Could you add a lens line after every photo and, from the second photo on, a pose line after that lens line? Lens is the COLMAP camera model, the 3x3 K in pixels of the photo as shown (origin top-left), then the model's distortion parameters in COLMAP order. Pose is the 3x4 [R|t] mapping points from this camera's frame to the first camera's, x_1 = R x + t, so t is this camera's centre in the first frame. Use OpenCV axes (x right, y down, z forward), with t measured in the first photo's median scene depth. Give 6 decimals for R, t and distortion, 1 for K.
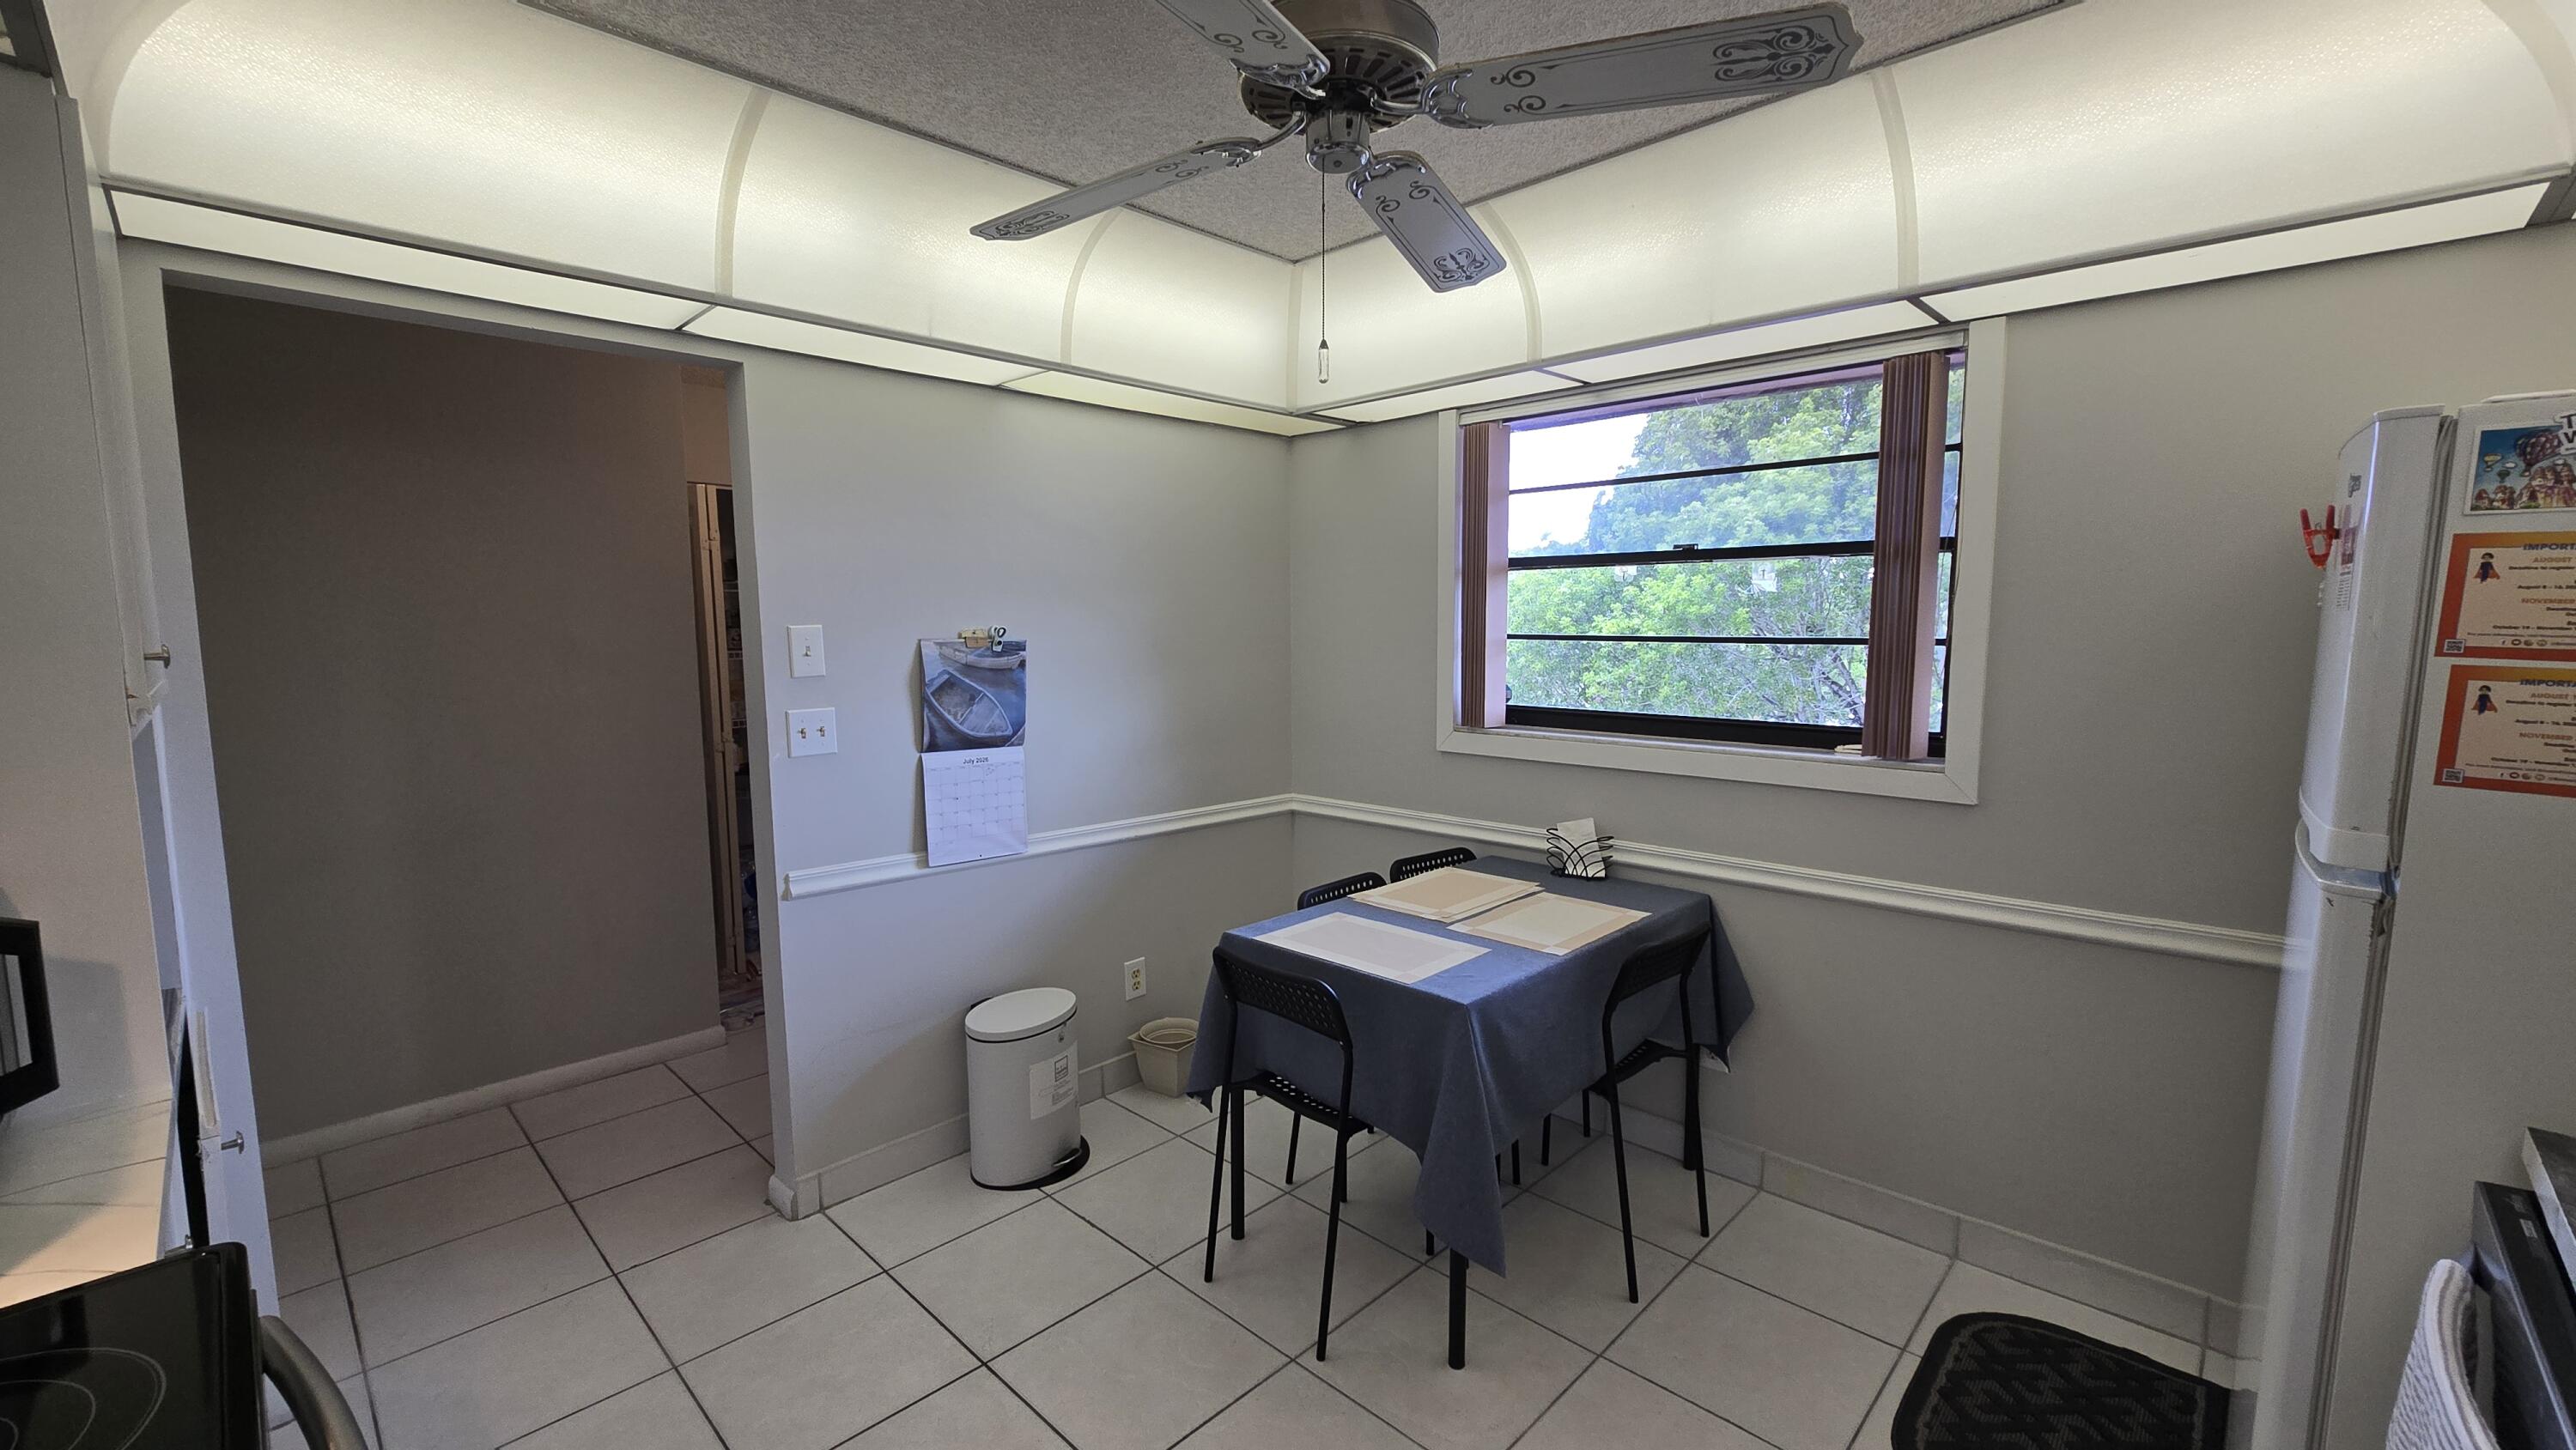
lens RADIAL K [[1054.7, 0, 1288.0], [0, 1054.7, 725.0], [0, 0, 1]] dist [-0.000005, 0.000001]
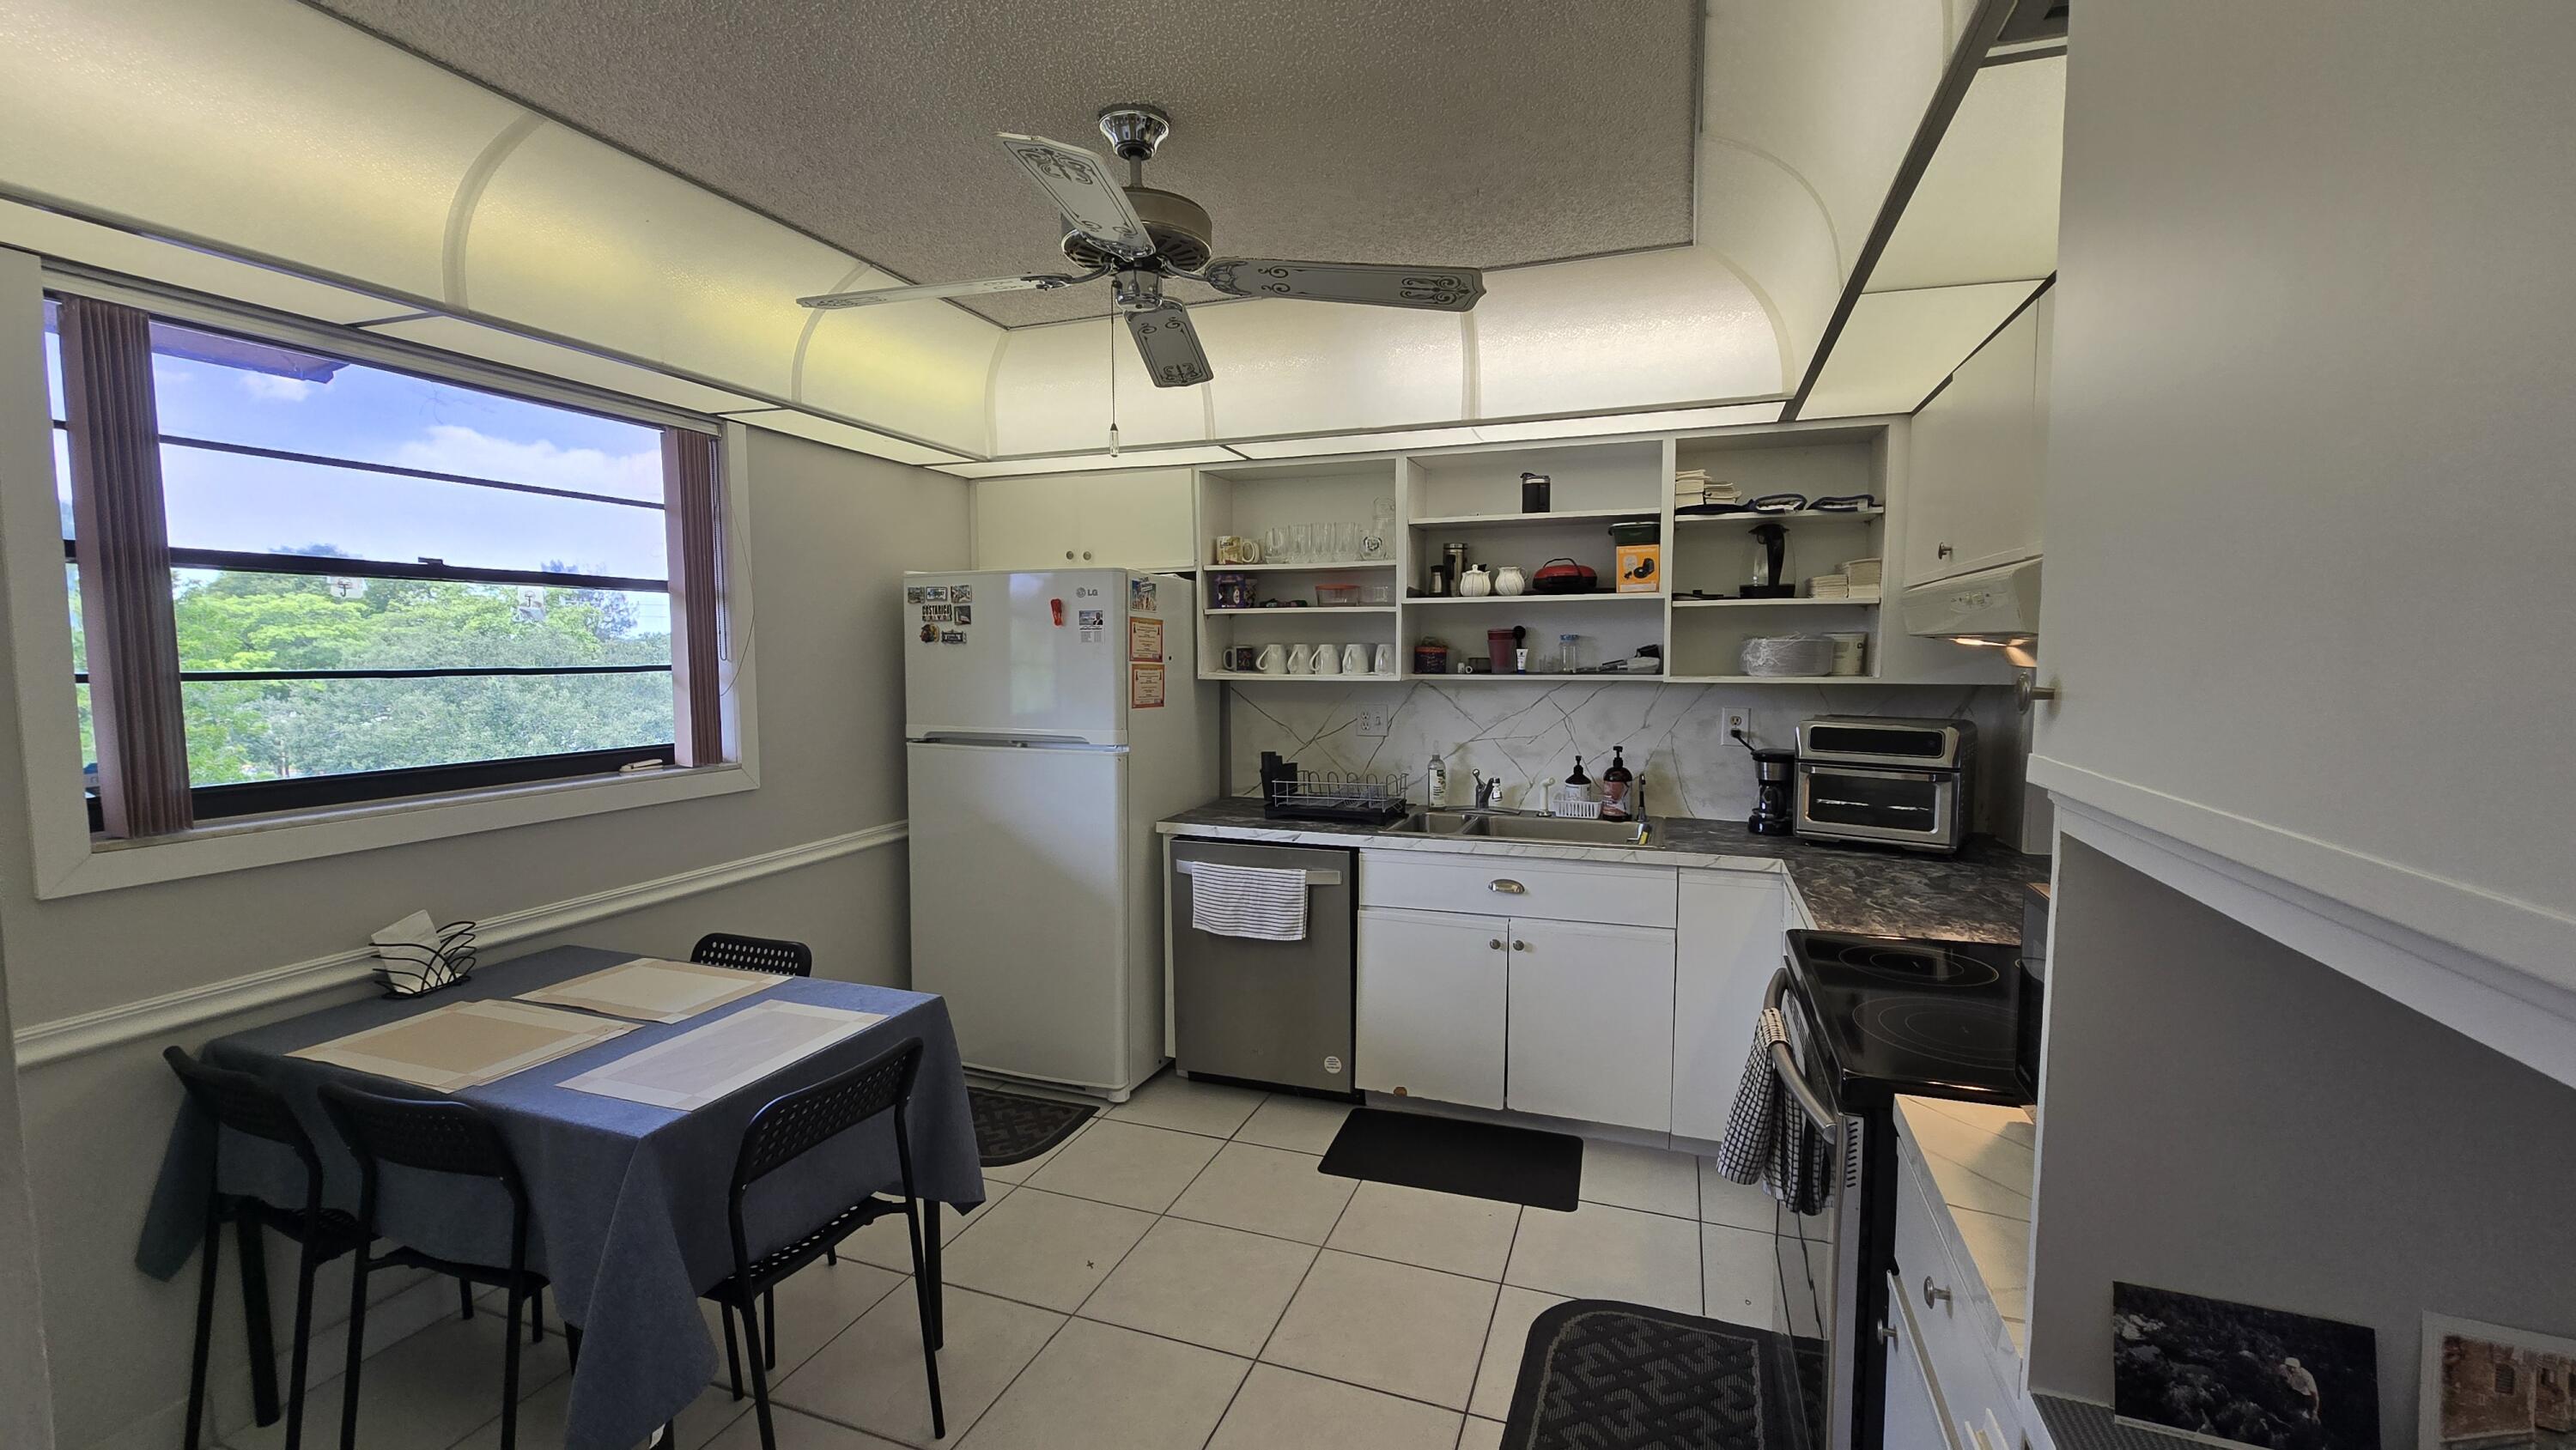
lens RADIAL K [[1054.7, 0, 1288.0], [0, 1054.7, 725.0], [0, 0, 1]] dist [-0.000005, 0.000001]
pose [[-0.404851, -0.063803, 0.912154, -0.814728], [0.094567, 0.989292, 0.111171, -0.086661], [-0.909479, 0.131267, -0.394482, 0.902621]]
